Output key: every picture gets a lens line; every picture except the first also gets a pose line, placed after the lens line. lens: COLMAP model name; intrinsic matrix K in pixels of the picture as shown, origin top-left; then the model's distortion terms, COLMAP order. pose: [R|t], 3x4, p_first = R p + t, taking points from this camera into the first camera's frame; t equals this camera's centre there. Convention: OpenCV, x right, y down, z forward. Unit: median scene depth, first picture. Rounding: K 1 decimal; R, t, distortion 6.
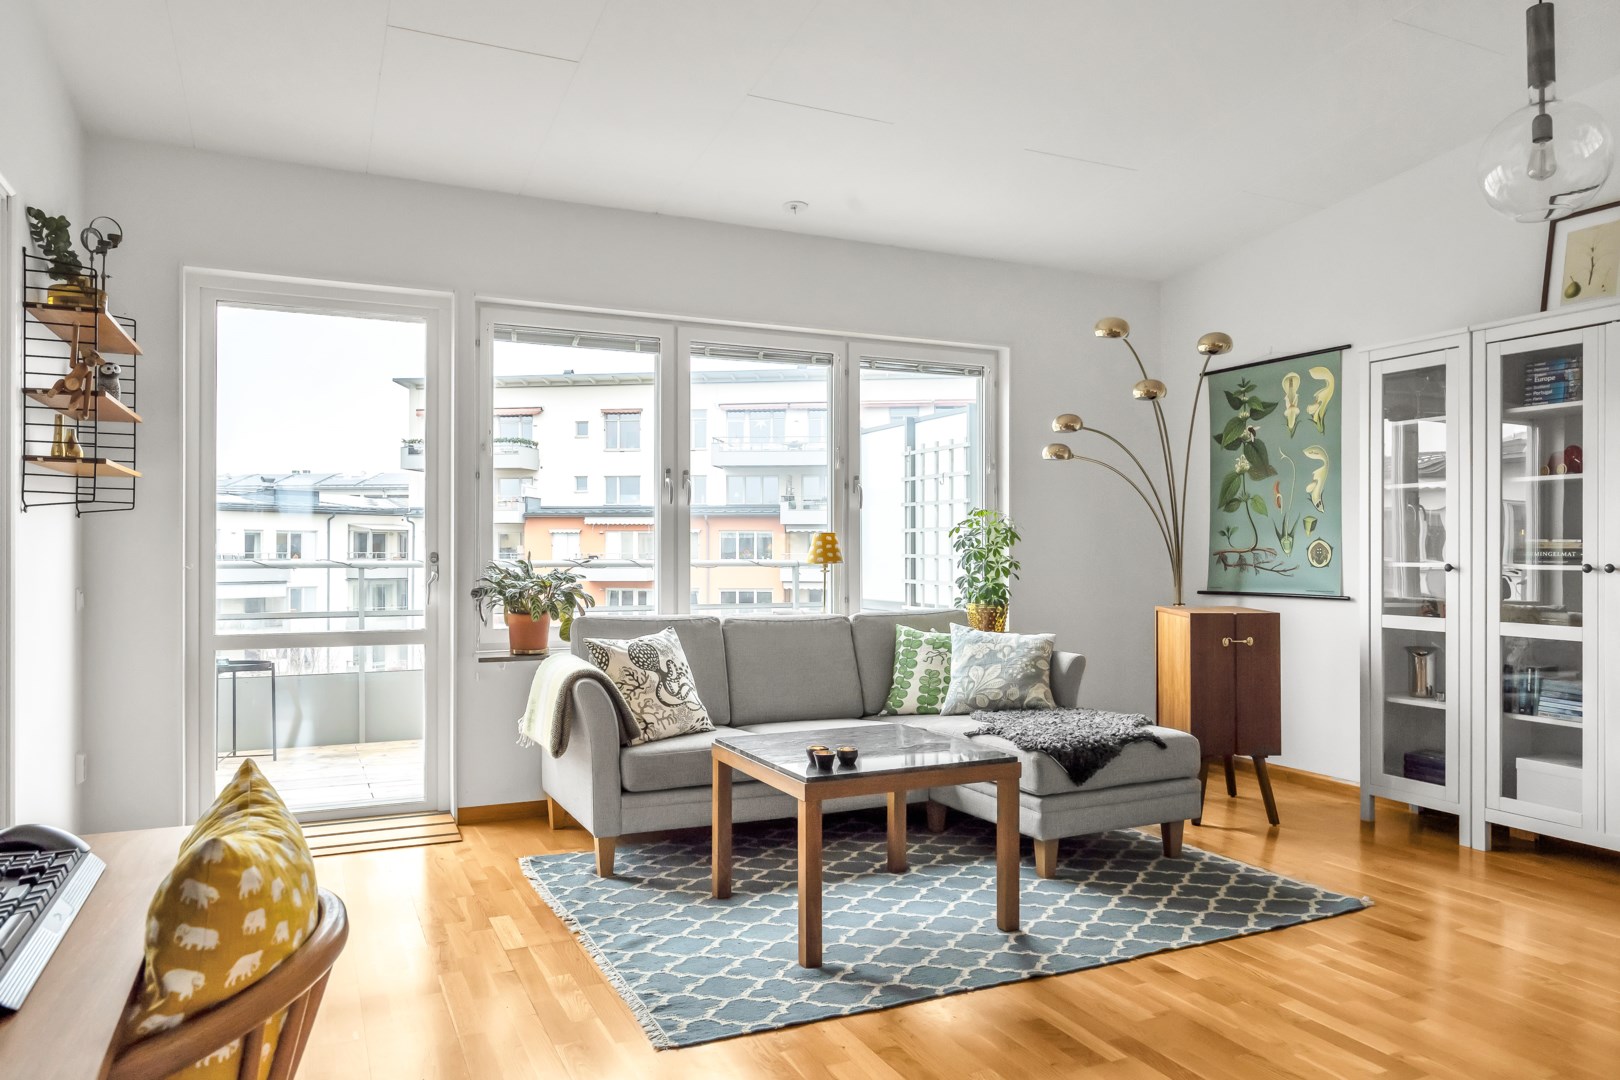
lens RADIAL K [[1137.3, 0, 807.9], [0, 1137.3, 529.7], [0, 0, 1]] dist [-0.020408, 0.003462]
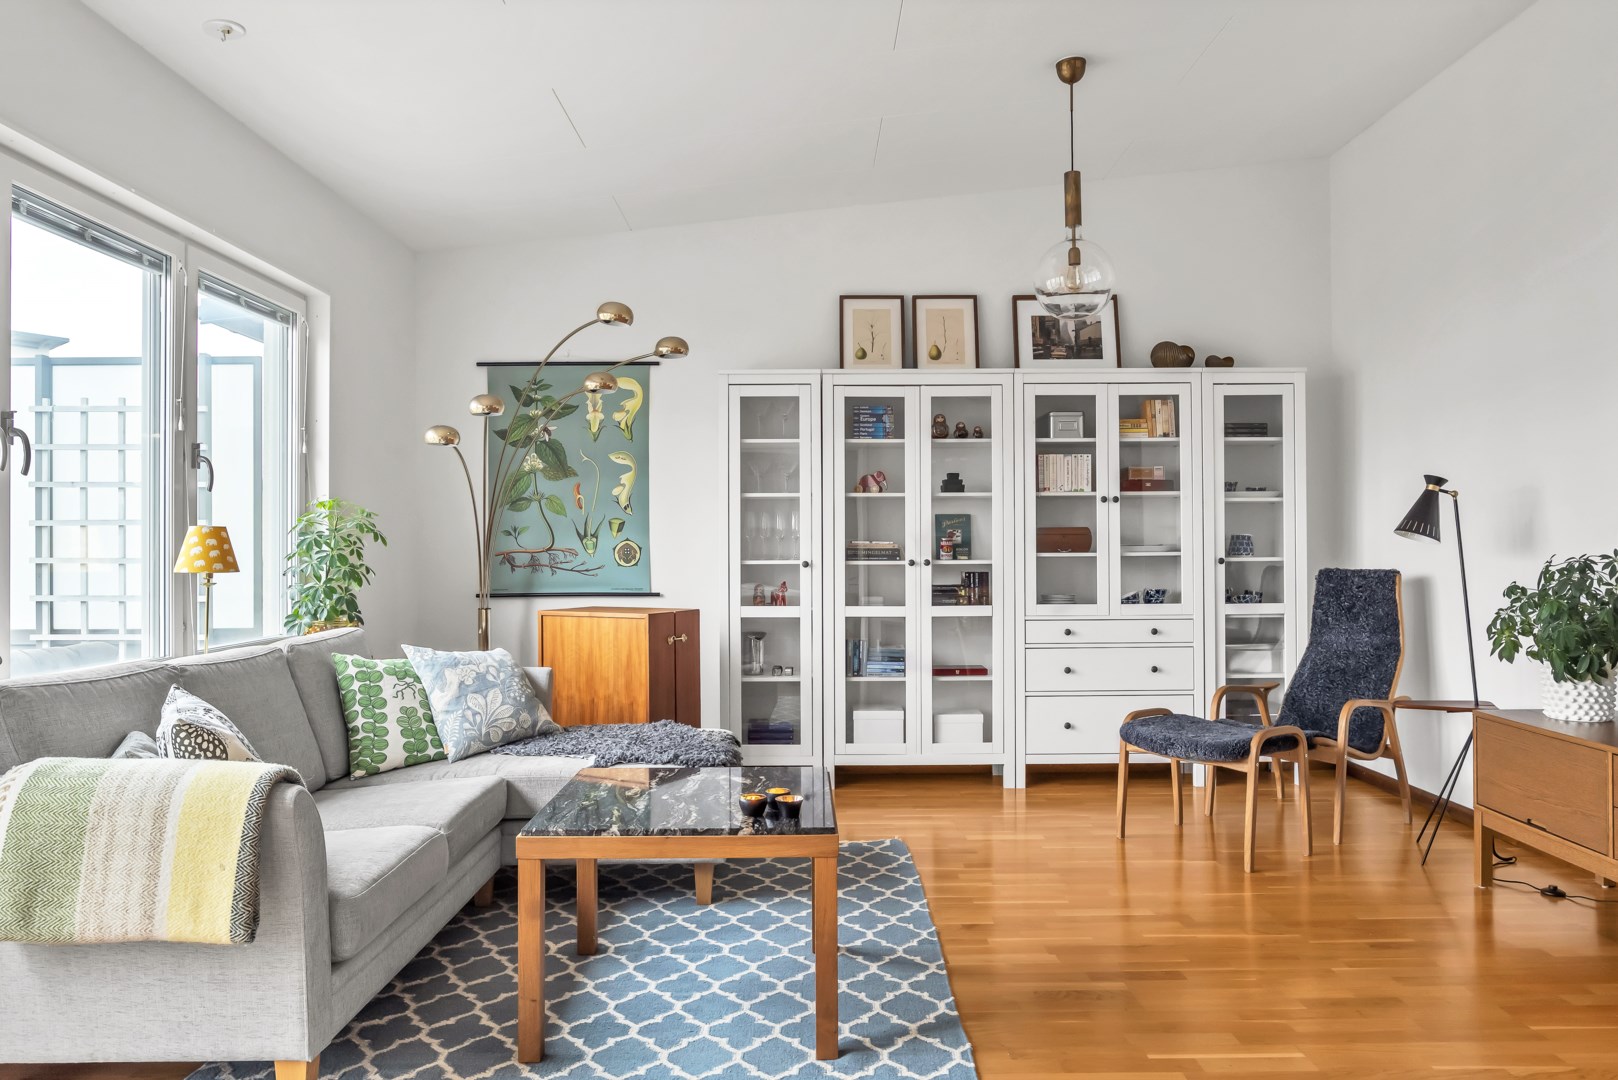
lens RADIAL K [[1135.9, 0, 843.5], [0, 1135.9, 525.4], [0, 0, 1]] dist [-0.020408, 0.003462]
pose [[0.393232, 0.016535, 0.919291, -0.487316], [-0.013891, 0.999831, -0.012042, 0.005257], [-0.919334, -0.008034, 0.393395, 0.430623]]
